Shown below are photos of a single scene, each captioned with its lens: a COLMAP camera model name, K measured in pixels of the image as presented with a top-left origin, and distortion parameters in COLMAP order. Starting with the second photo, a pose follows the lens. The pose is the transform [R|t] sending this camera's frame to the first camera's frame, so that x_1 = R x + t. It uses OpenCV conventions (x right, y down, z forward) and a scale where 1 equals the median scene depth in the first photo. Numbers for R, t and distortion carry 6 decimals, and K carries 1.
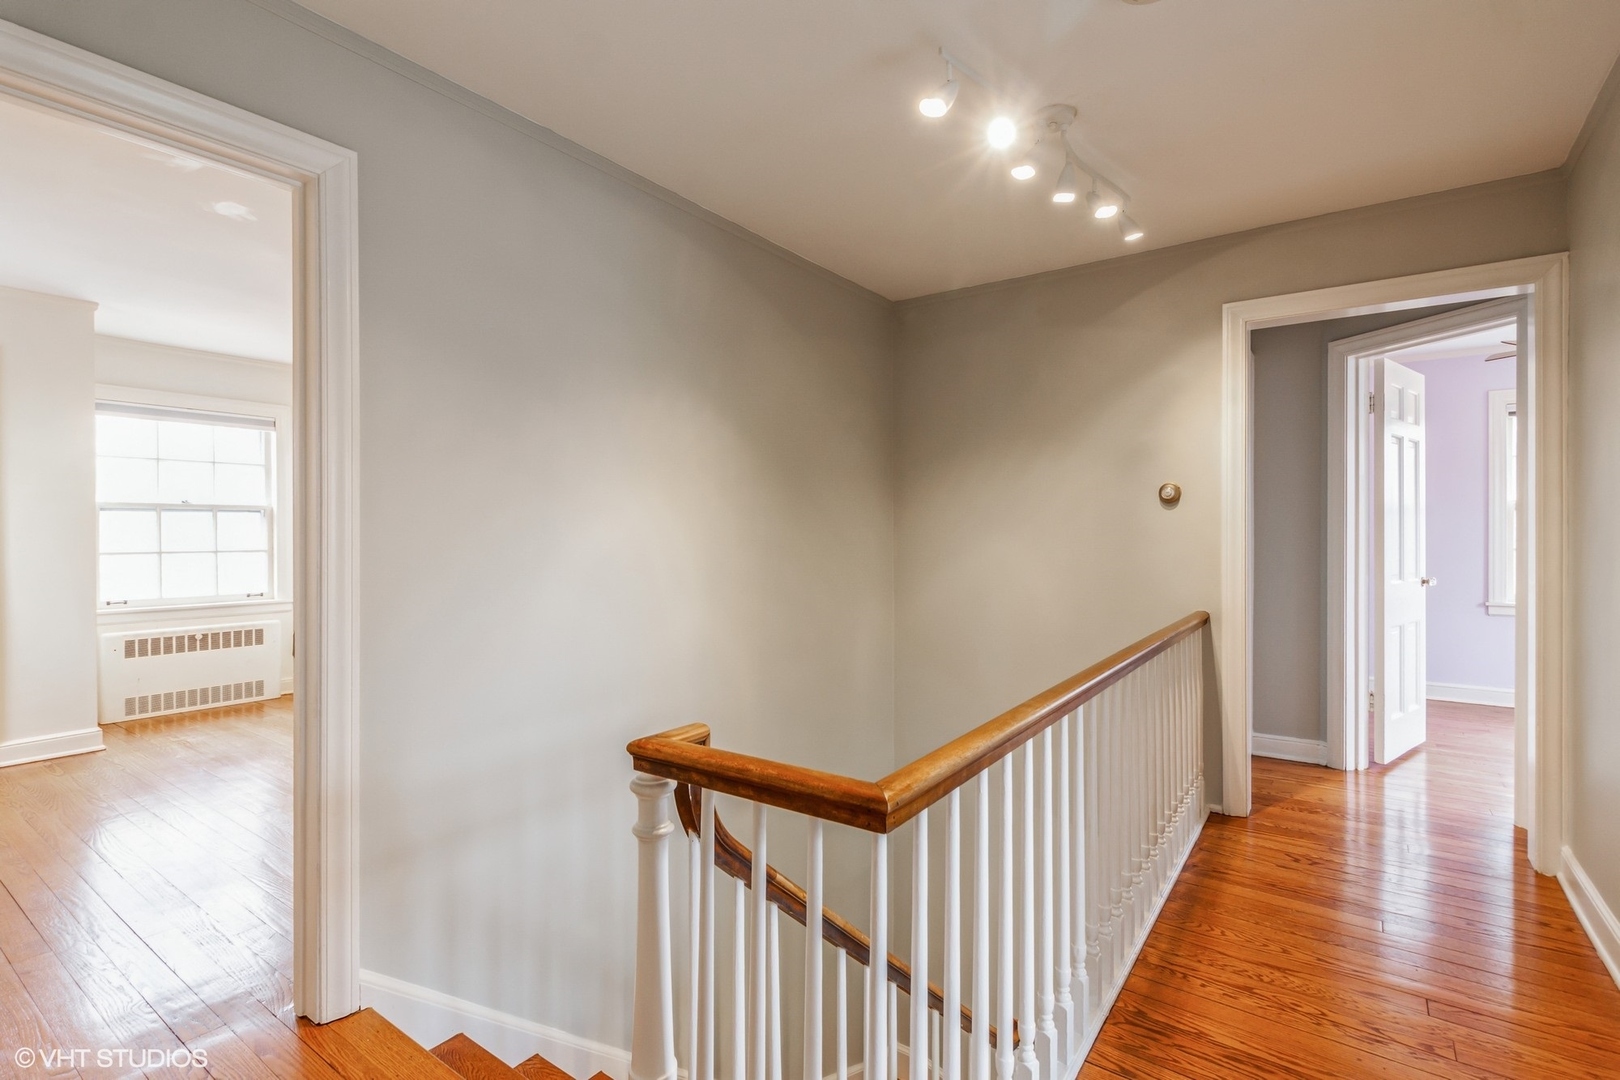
lens RADIAL K [[758.2, 0, 811.2], [0, 758.2, 536.7], [0, 0, 1]] dist [-0.001966, -0.000806]
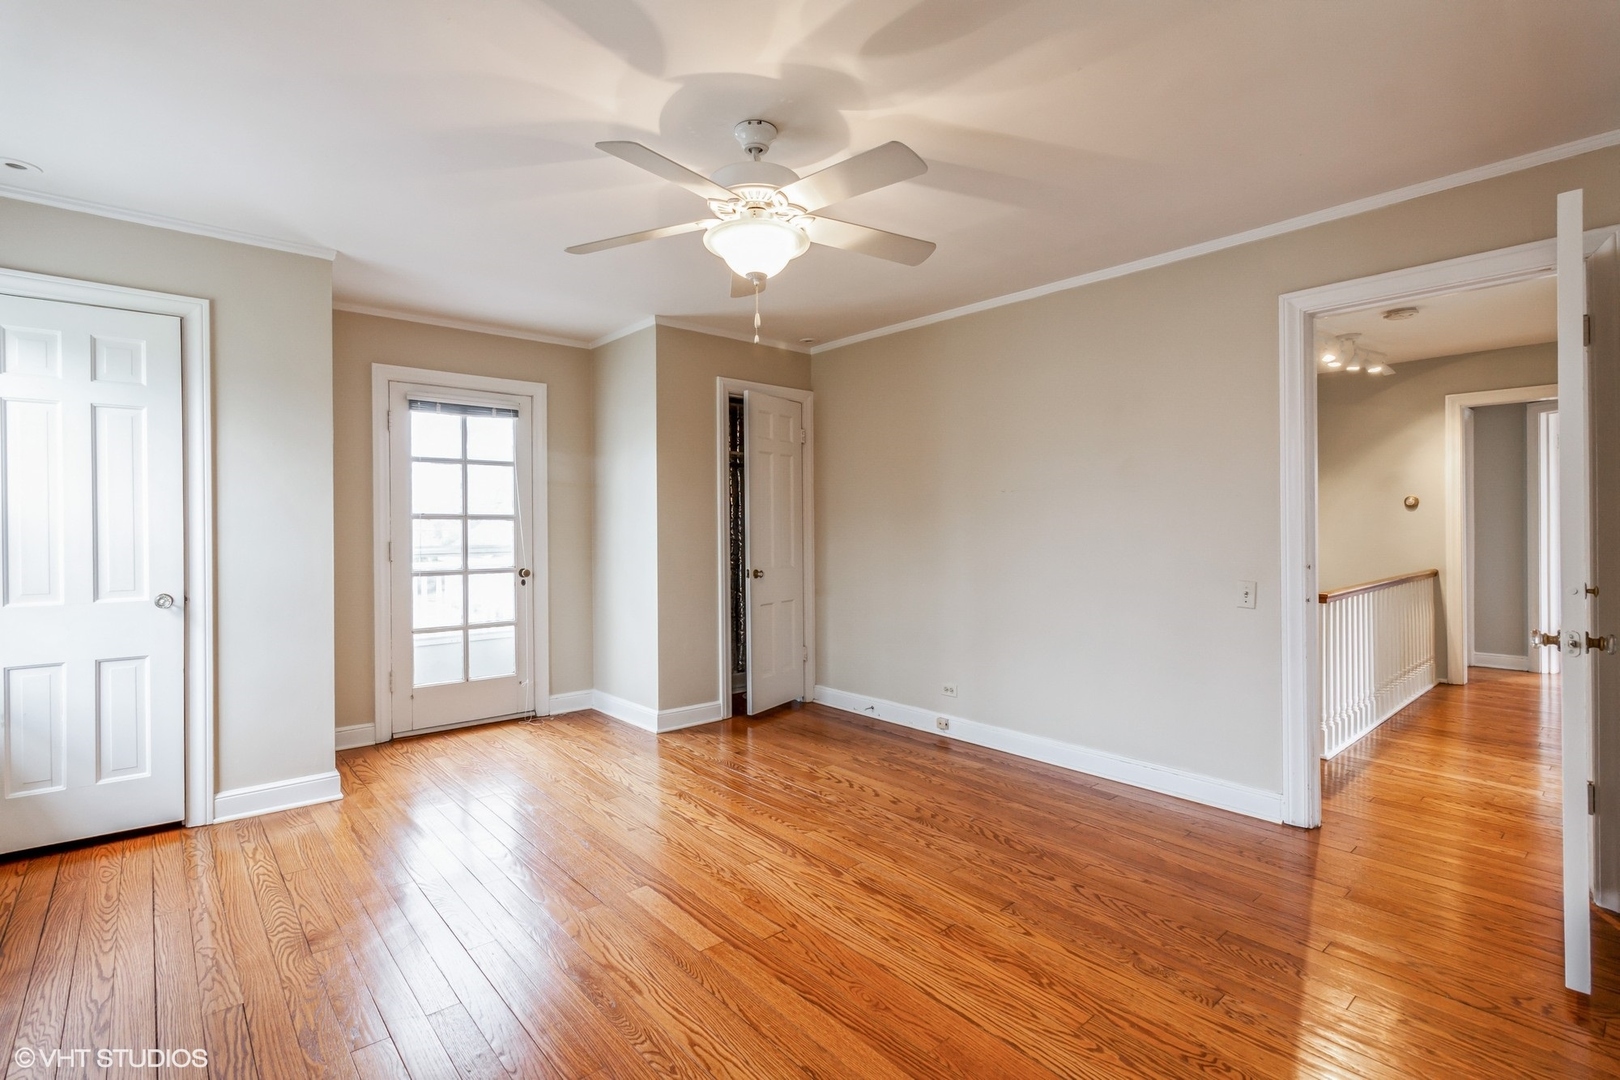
lens RADIAL K [[758.2, 0, 802.9], [0, 758.2, 530.7], [0, 0, 1]] dist [-0.001966, -0.000806]
pose [[0.972596, -0.005294, -0.232443, -0.331388], [0.005379, 0.999985, -0.000270, 0.002988], [0.232441, -0.000988, 0.972610, -0.697684]]
